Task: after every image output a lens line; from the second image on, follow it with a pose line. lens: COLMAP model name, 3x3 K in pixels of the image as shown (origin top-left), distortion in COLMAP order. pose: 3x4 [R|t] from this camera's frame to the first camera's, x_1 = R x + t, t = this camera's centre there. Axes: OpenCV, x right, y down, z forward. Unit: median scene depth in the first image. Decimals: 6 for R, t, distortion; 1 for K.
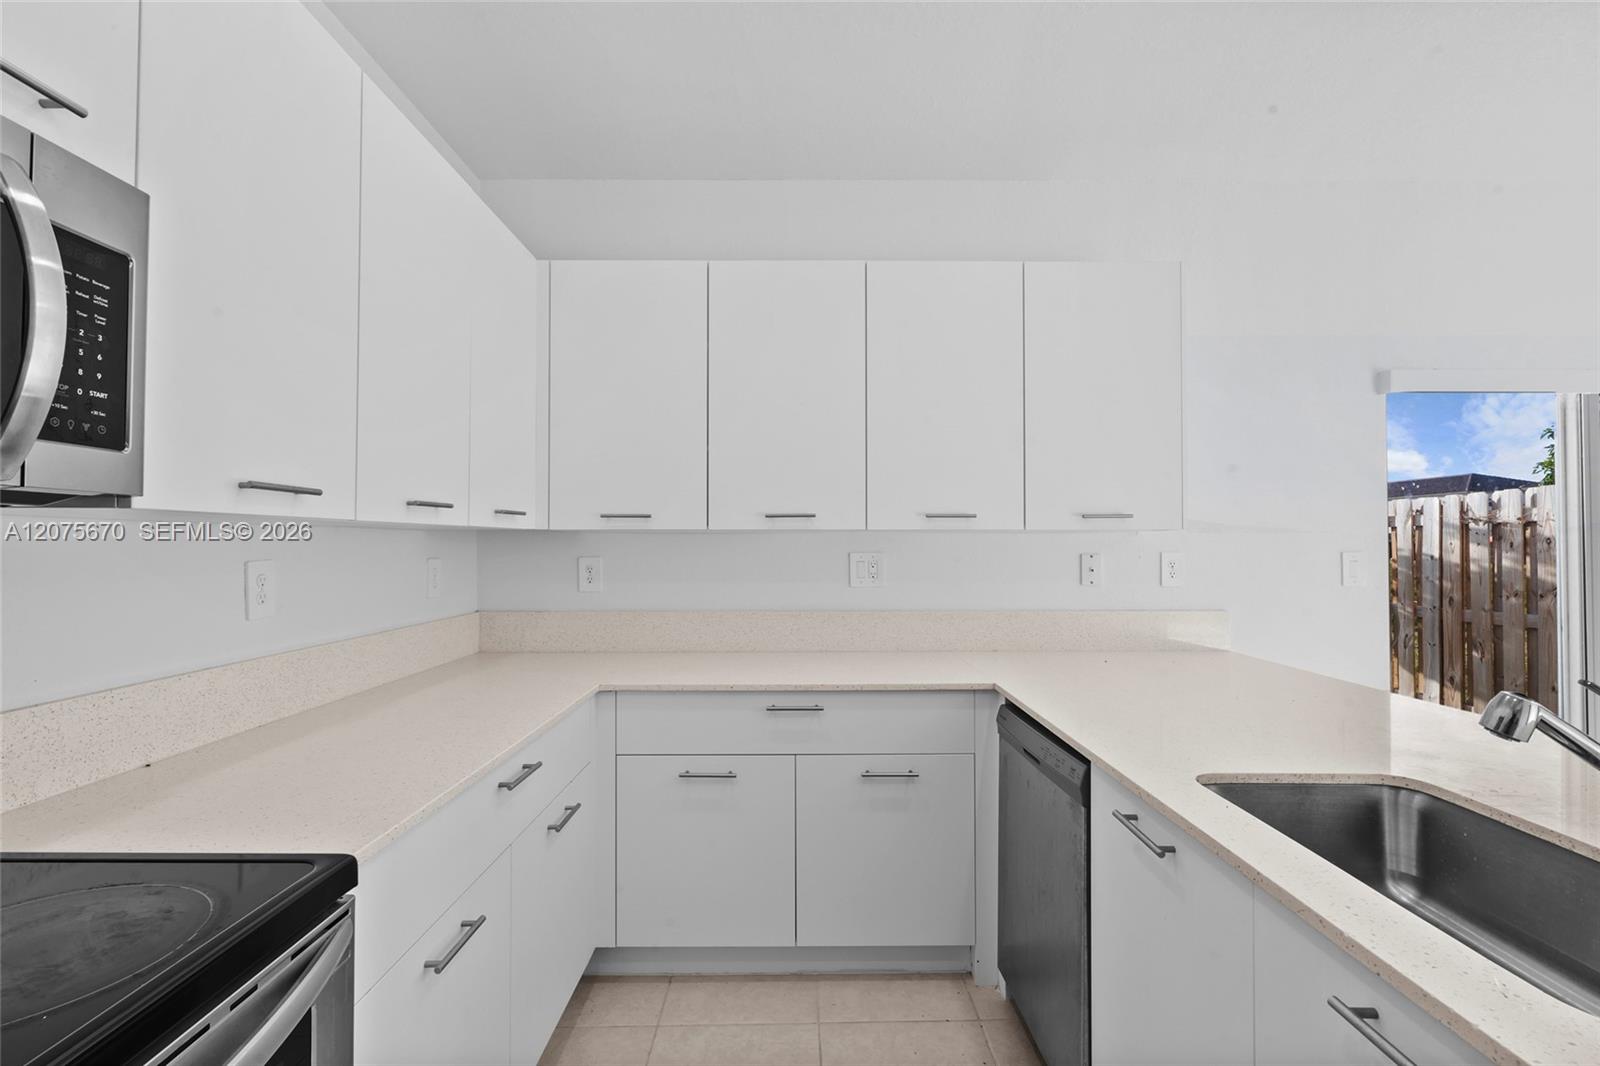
lens RADIAL K [[722.0, 0, 802.0], [0, 722.0, 525.6], [0, 0, 1]] dist [-0.002518, -0.000246]
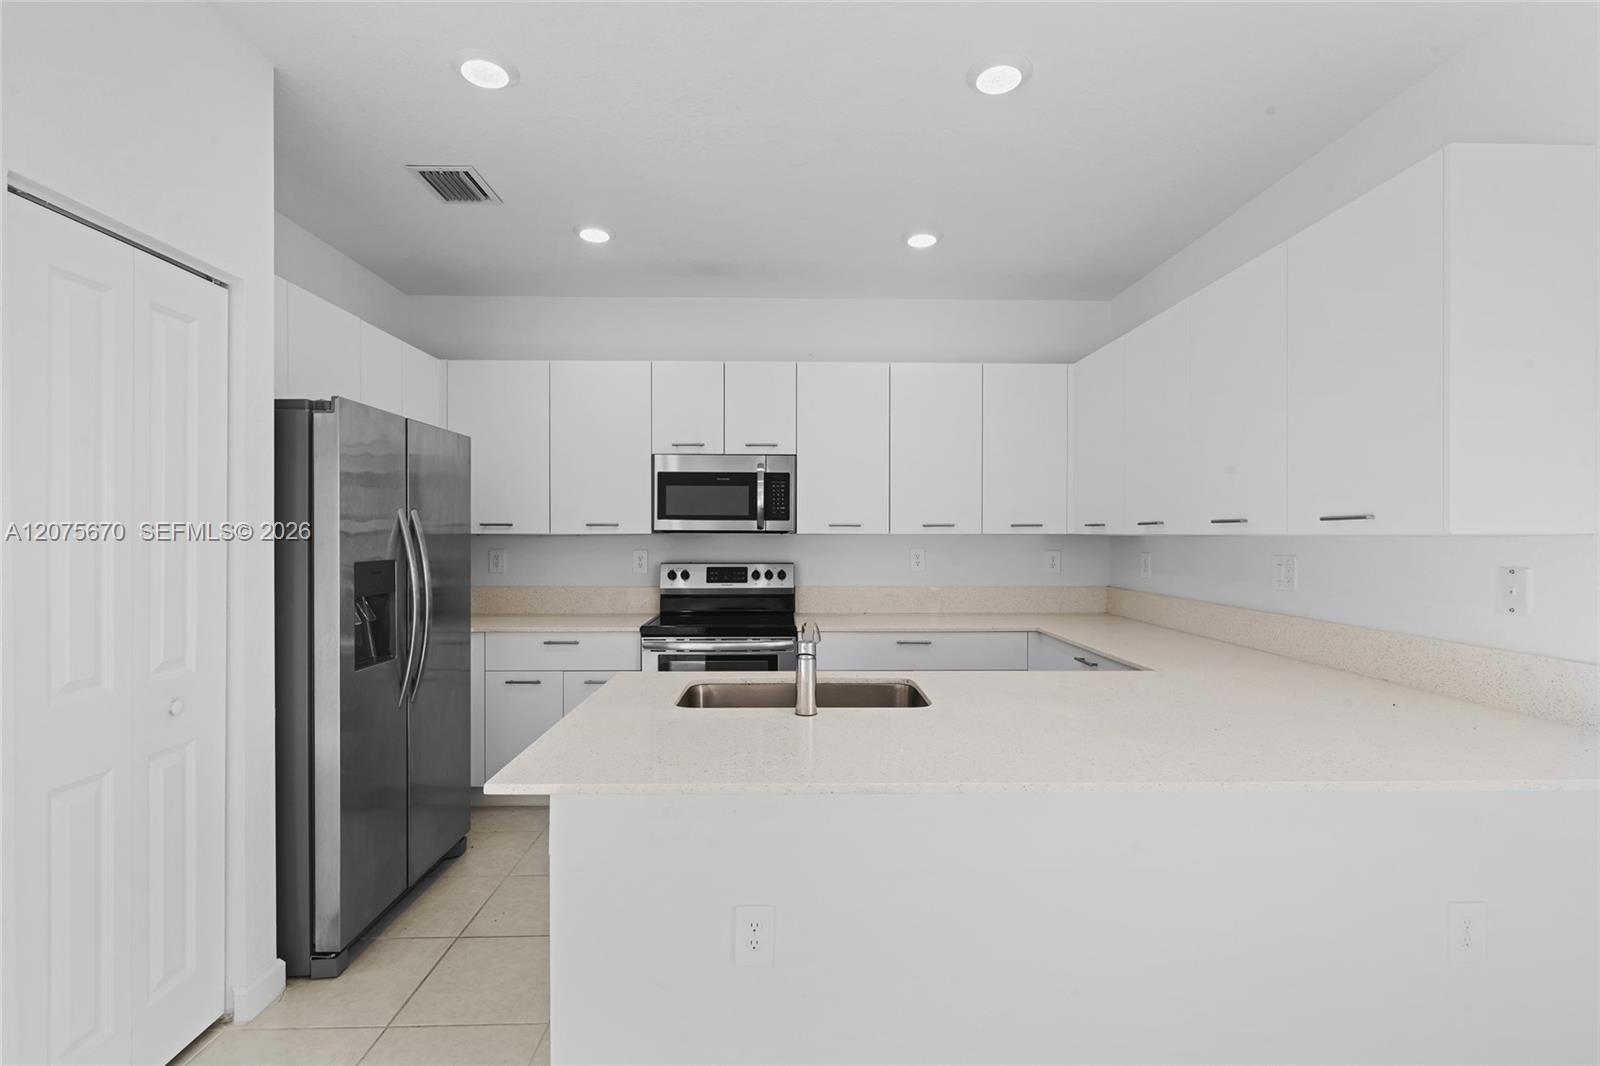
lens RADIAL K [[722.0, 0, 797.2], [0, 722.0, 537.3], [0, 0, 1]] dist [-0.002518, -0.000246]
pose [[0.037317, 0.014428, -0.999199, 0.656749], [0.023054, 0.999617, 0.015295, -0.013609], [0.999038, -0.023606, 0.036970, 0.184857]]
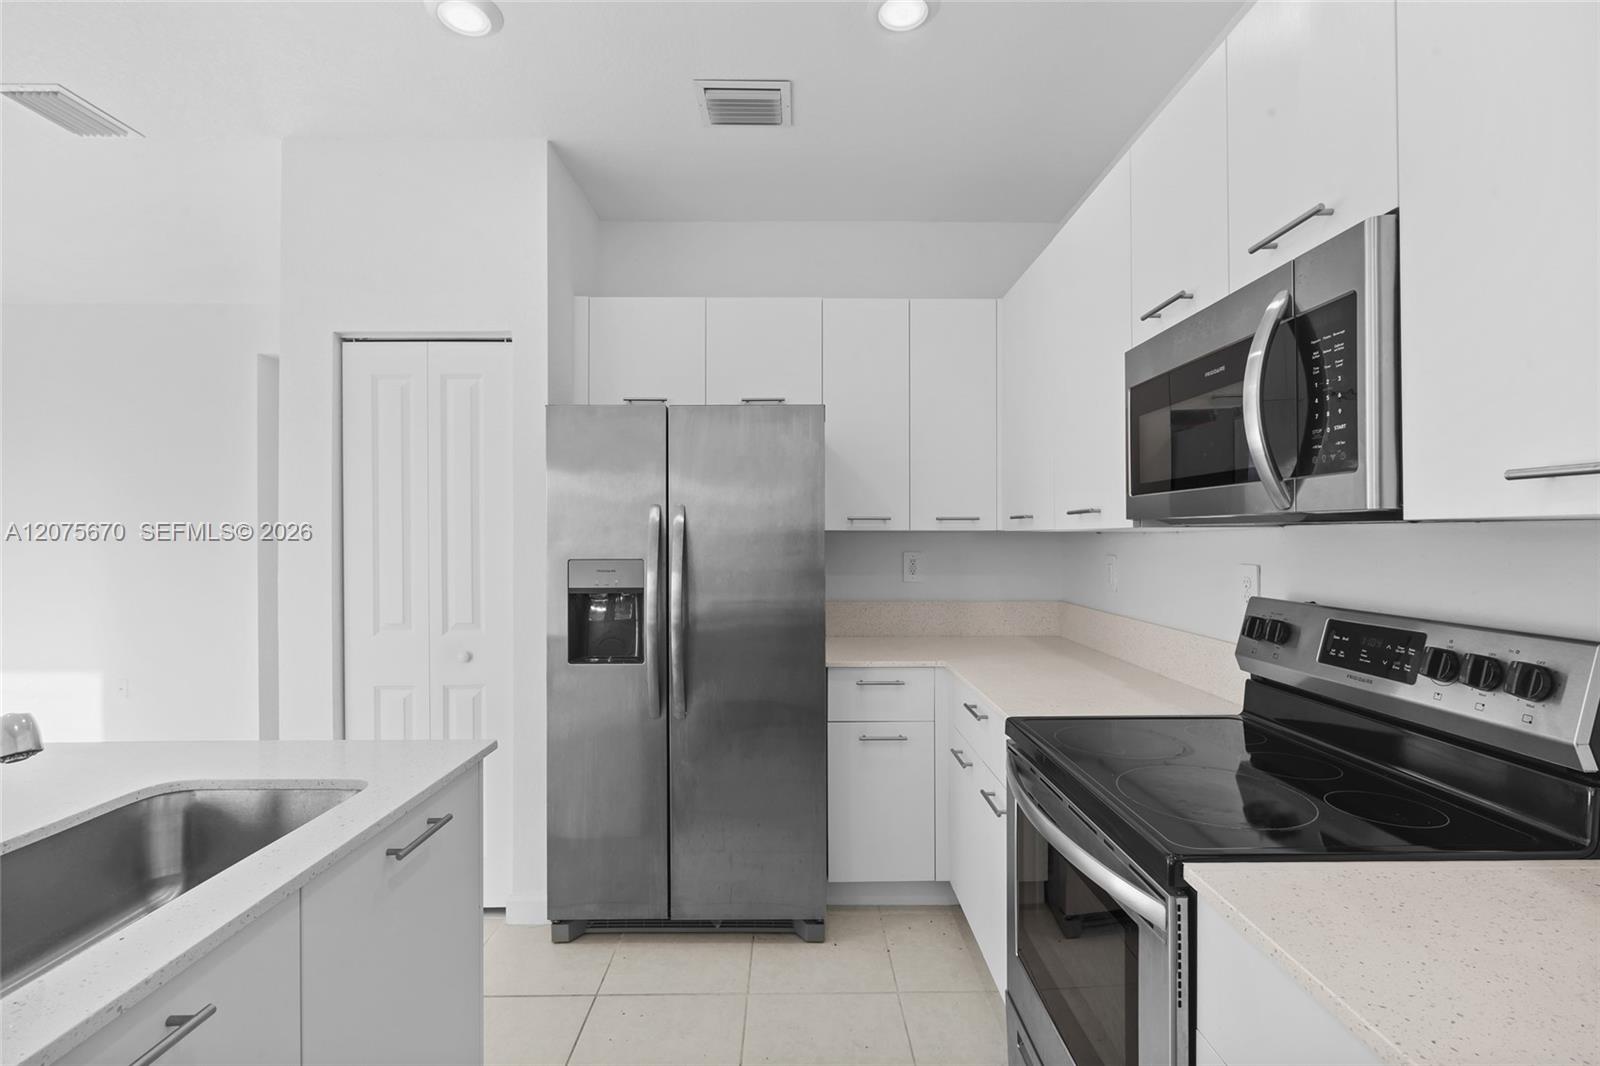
lens RADIAL K [[722.0, 0, 803.0], [0, 722.0, 539.2], [0, 0, 1]] dist [-0.002518, -0.000246]
pose [[-0.999947, 0.004770, -0.009144, -0.017774], [0.004977, 0.999727, -0.022813, 0.004754], [0.009033, -0.022857, -0.999698, 0.430915]]
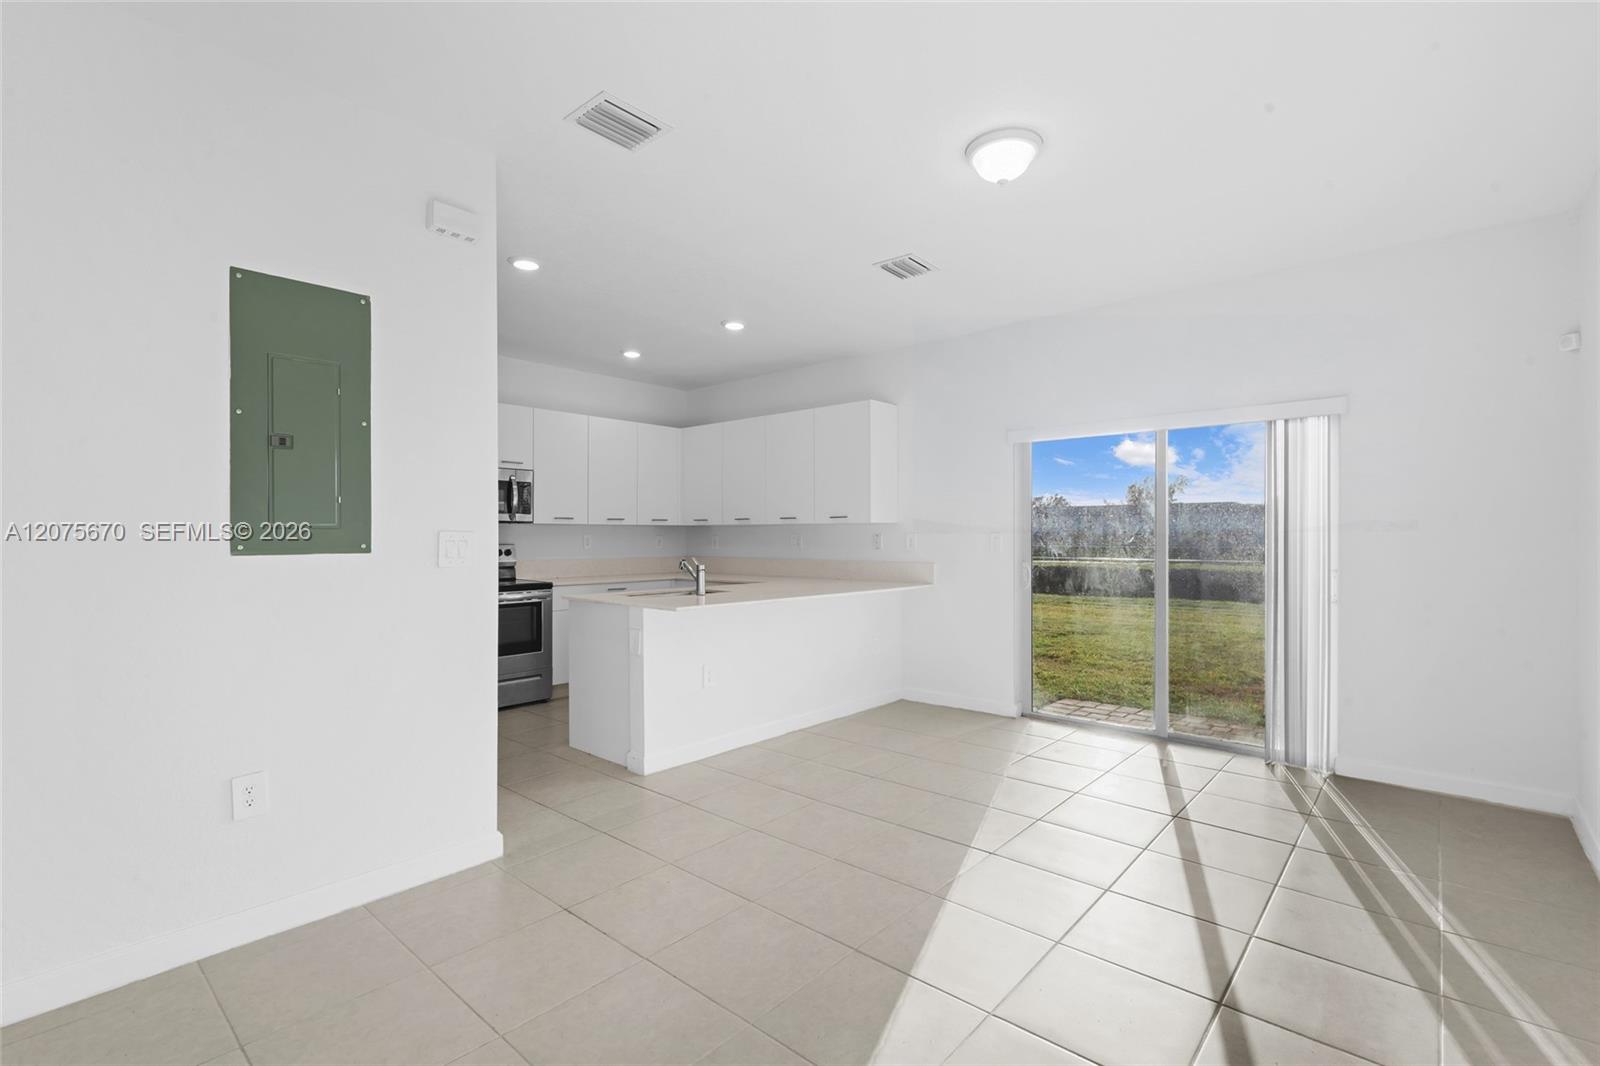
lens RADIAL K [[722.0, 0, 789.9], [0, 722.0, 528.1], [0, 0, 1]] dist [-0.002518, -0.000246]
pose [[0.752096, 0.002151, -0.659050, 0.978056], [0.008603, 0.999877, 0.013080, -0.009312], [0.658998, -0.015507, 0.751985, -0.441858]]
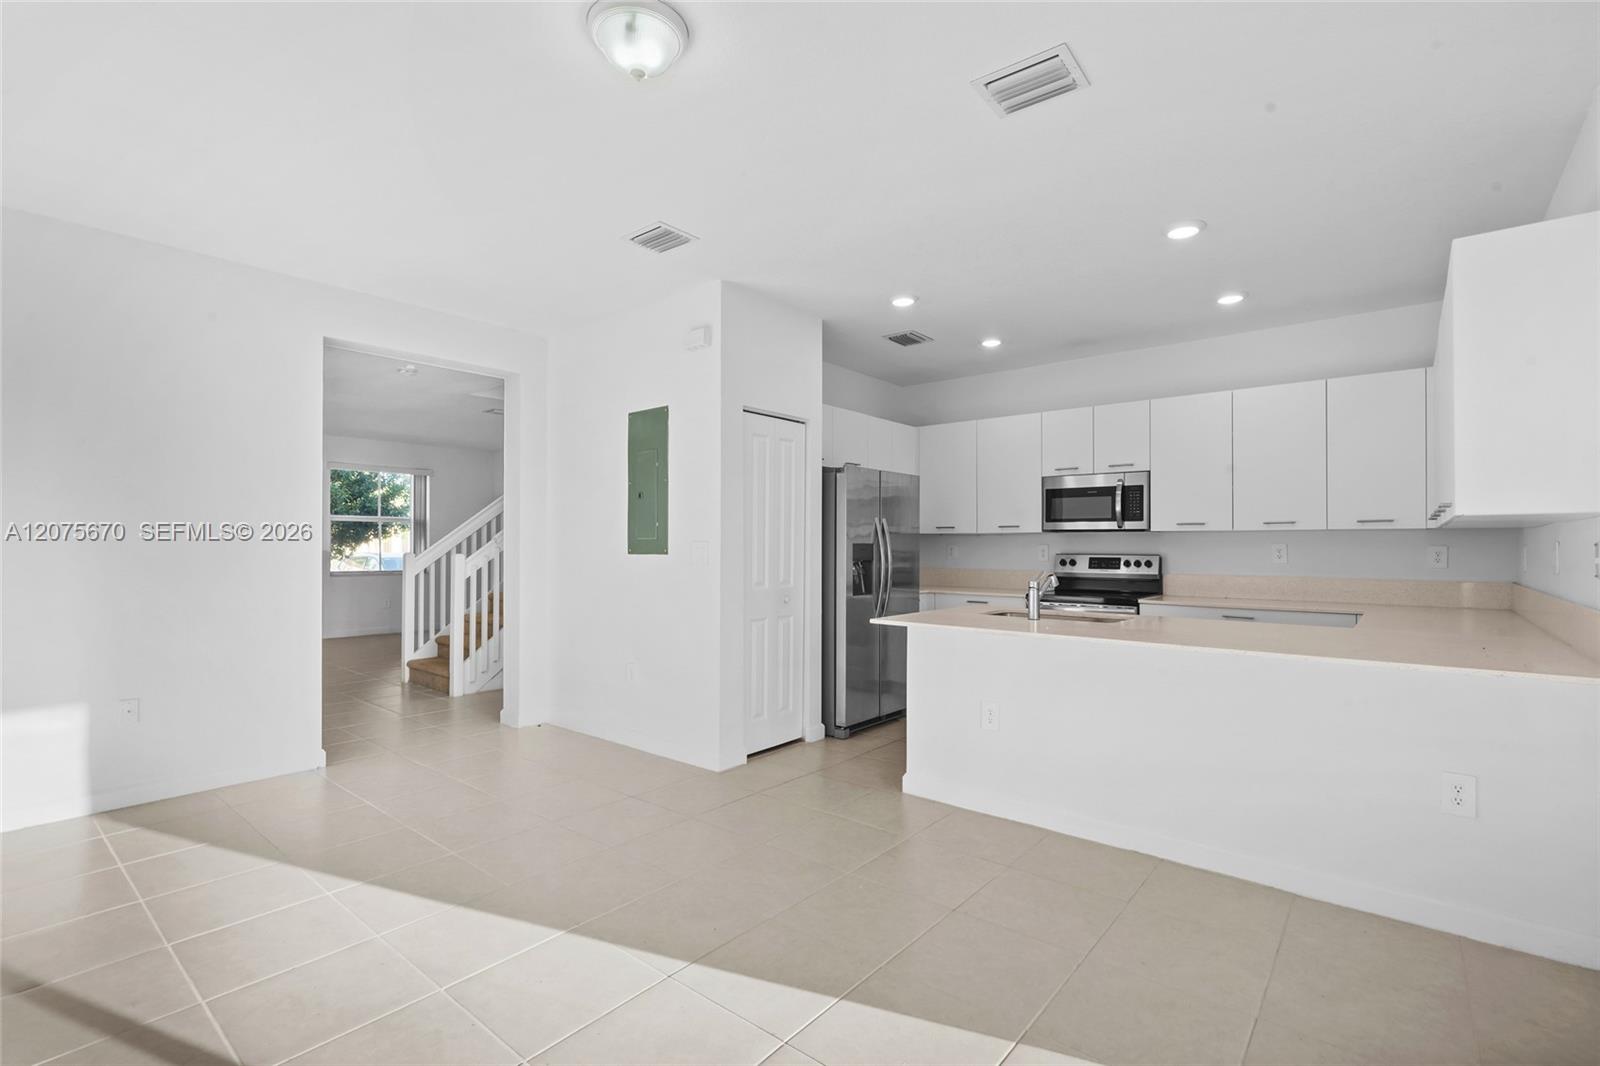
lens RADIAL K [[722.0, 0, 804.2], [0, 722.0, 533.6], [0, 0, 1]] dist [-0.002518, -0.000246]
pose [[-0.622224, -0.003843, -0.782830, 1.005625], [0.022764, 0.999476, -0.023001, 0.012355], [0.782509, -0.032132, -0.621810, 0.489956]]
